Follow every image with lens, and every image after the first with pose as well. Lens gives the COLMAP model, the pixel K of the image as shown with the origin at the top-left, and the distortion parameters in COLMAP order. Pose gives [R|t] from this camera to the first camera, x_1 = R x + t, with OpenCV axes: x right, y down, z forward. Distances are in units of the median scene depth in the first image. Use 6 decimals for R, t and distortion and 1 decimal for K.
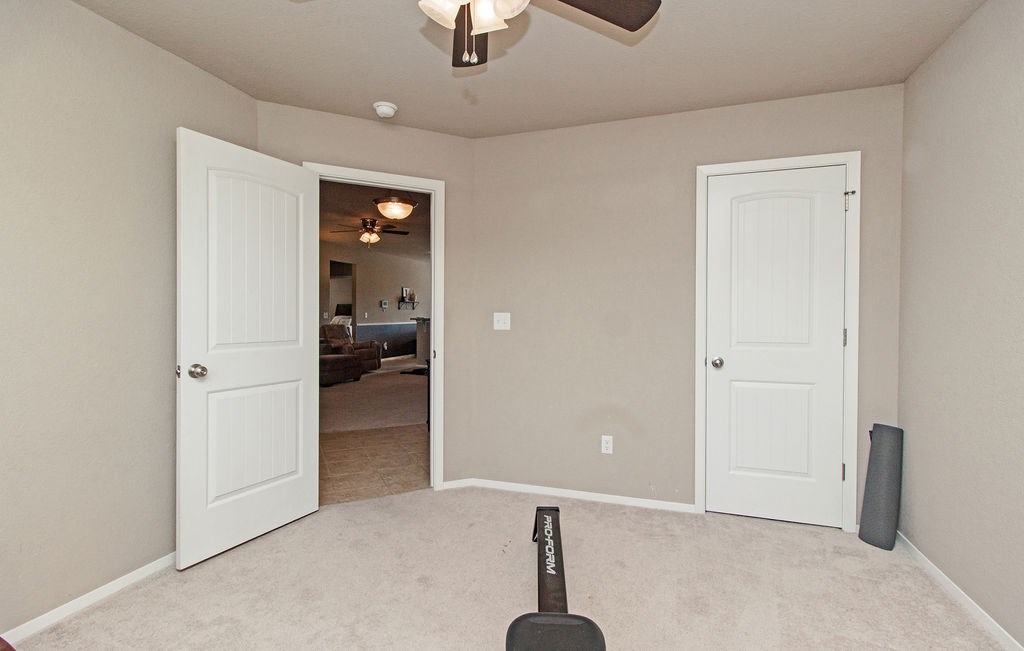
lens RADIAL K [[474.3, 0, 510.5], [0, 474.3, 325.3], [0, 0, 1]] dist [0.004089, -0.000117]
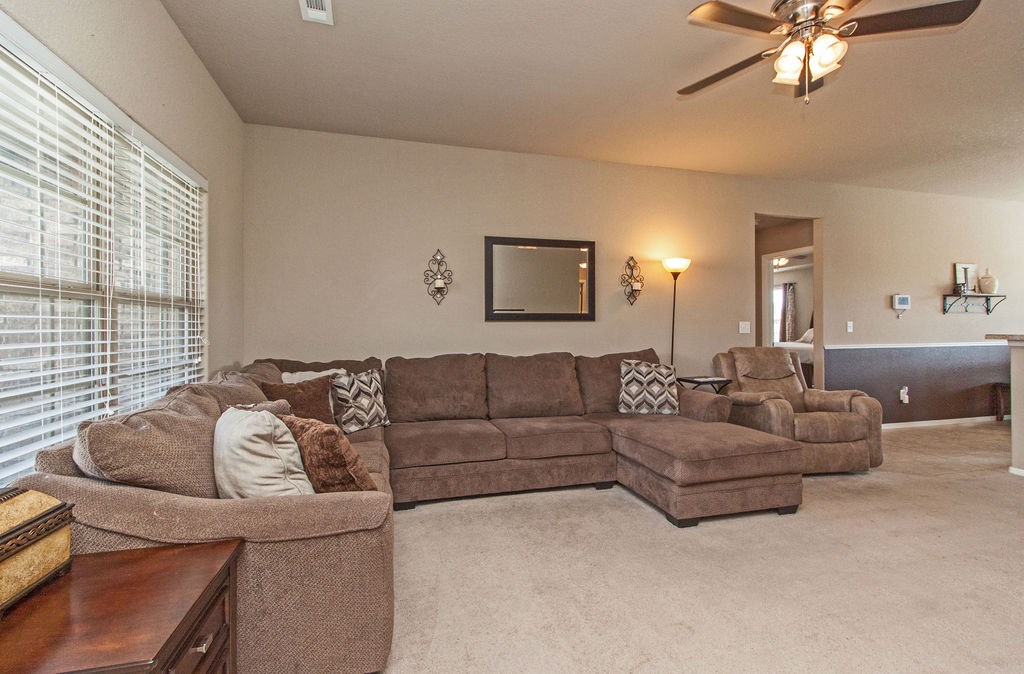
lens RADIAL K [[467.7, 0, 512.2], [0, 467.7, 329.3], [0, 0, 1]] dist [0.003912, -0.000419]
pose [[0.559974, -0.005087, -0.828495, -0.098290], [-0.011033, 0.999847, -0.013597, -0.008072], [0.828437, 0.016755, 0.559832, 0.420928]]
